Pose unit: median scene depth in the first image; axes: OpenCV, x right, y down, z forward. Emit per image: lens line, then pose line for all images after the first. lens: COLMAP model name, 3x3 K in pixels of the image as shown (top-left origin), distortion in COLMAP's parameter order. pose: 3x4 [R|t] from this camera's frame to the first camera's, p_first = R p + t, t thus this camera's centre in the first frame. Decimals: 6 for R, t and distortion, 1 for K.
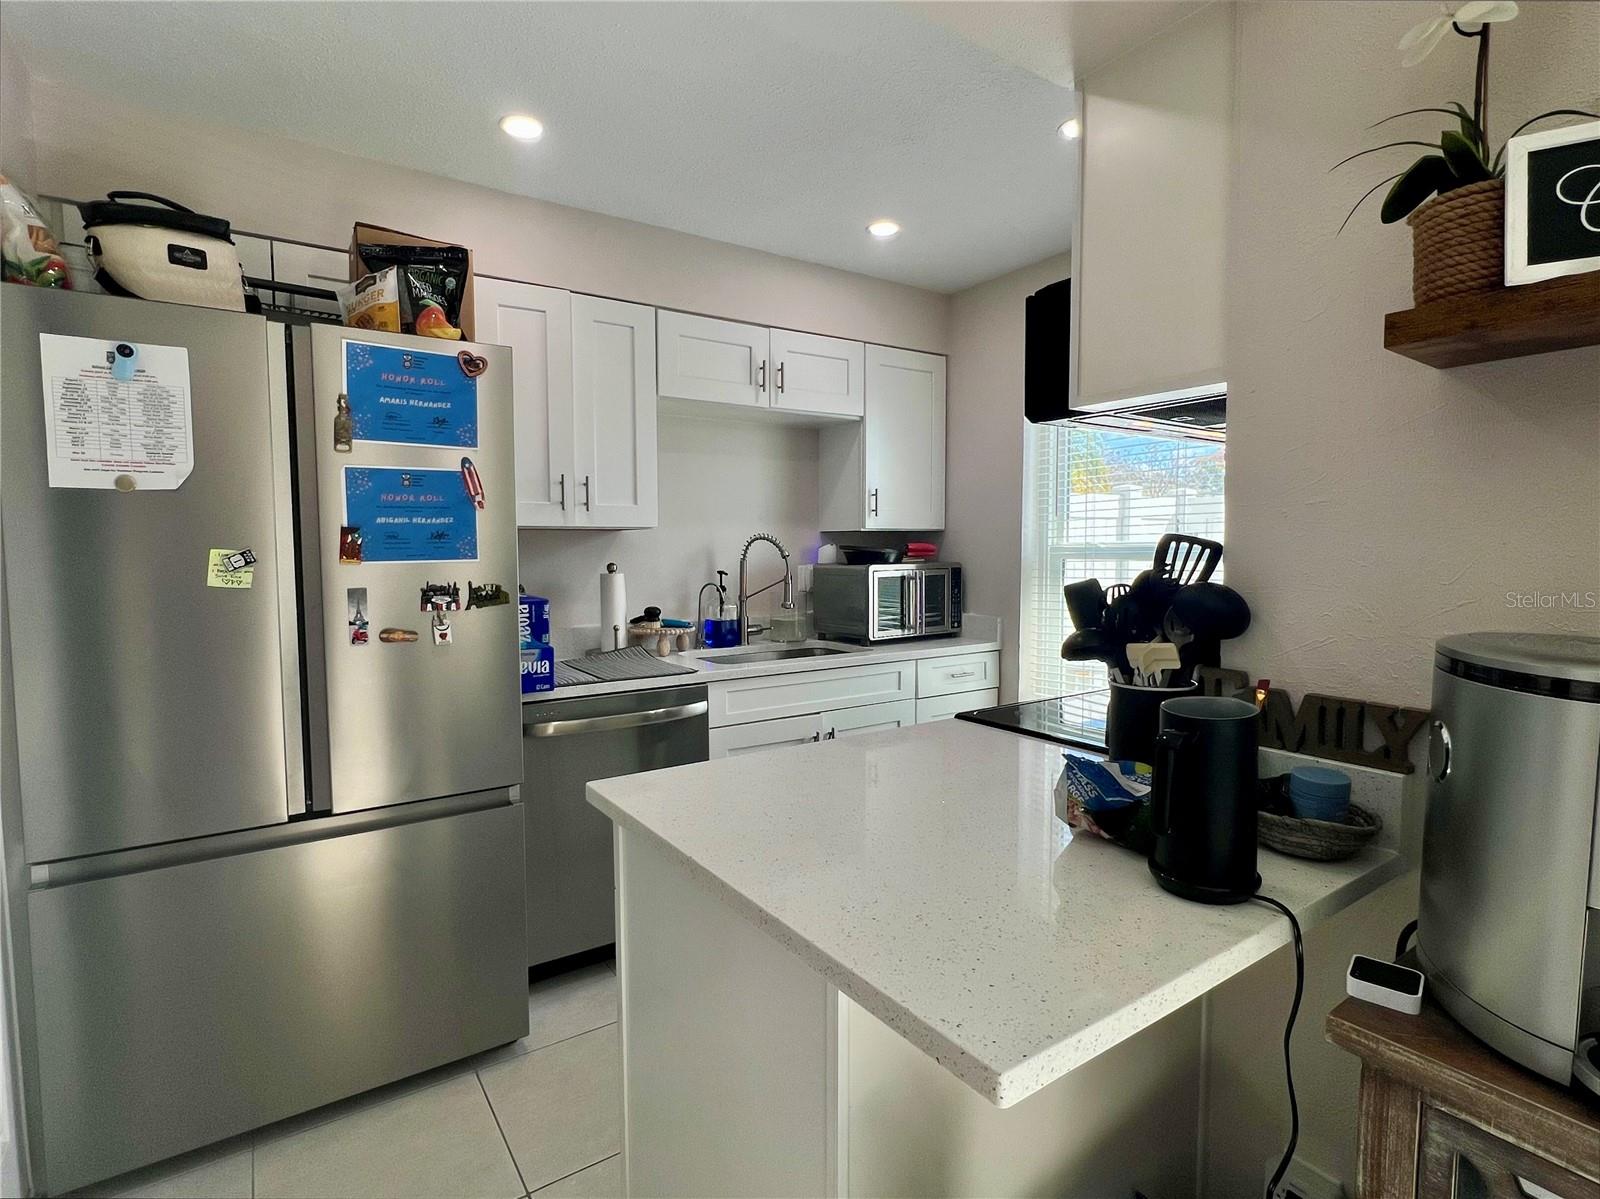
lens RADIAL K [[808.8, 0, 800.0], [0, 808.8, 599.5], [0, 0, 1]] dist [0.044001, -0.000038]
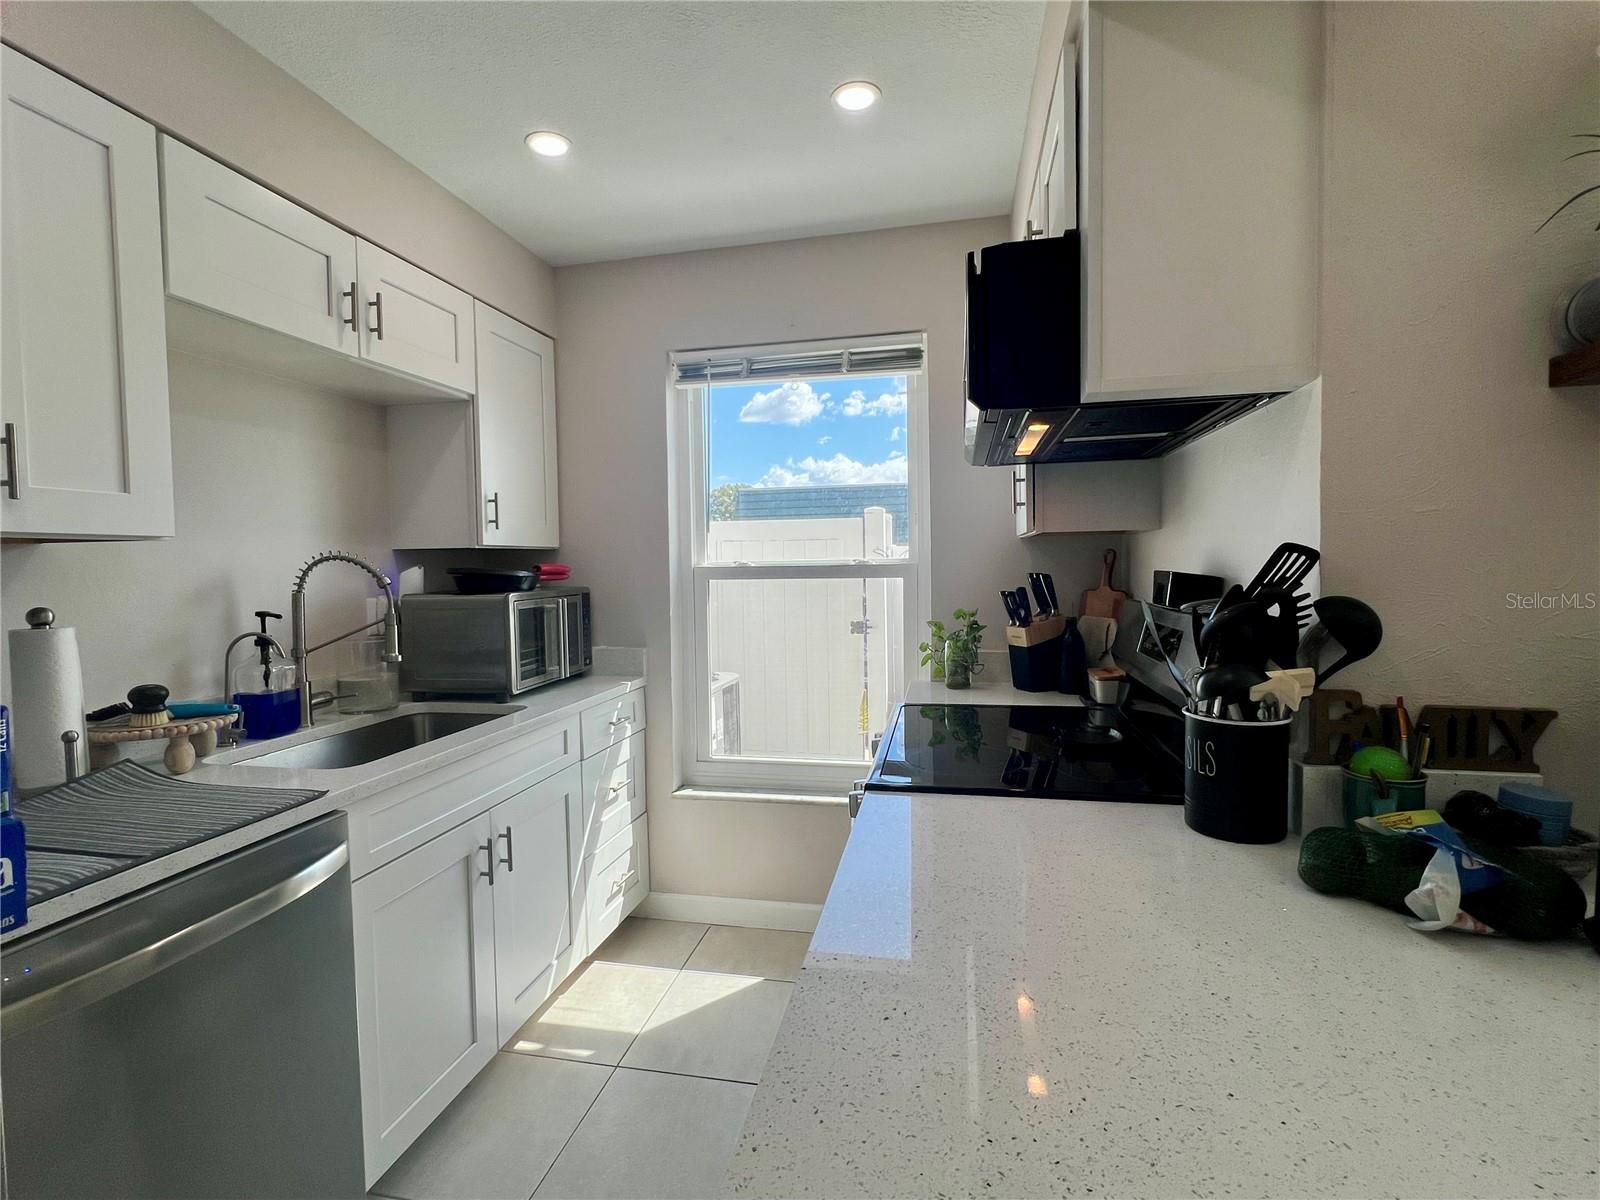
lens RADIAL K [[743.9, 0, 800.0], [0, 743.9, 600.0], [0, 0, 1]] dist [0.000913, 0.000507]
pose [[0.731309, -0.042920, 0.680695, -0.182380], [0.061030, 0.998132, -0.002633, -0.018139], [-0.679311, 0.043468, 0.732562, 0.310580]]
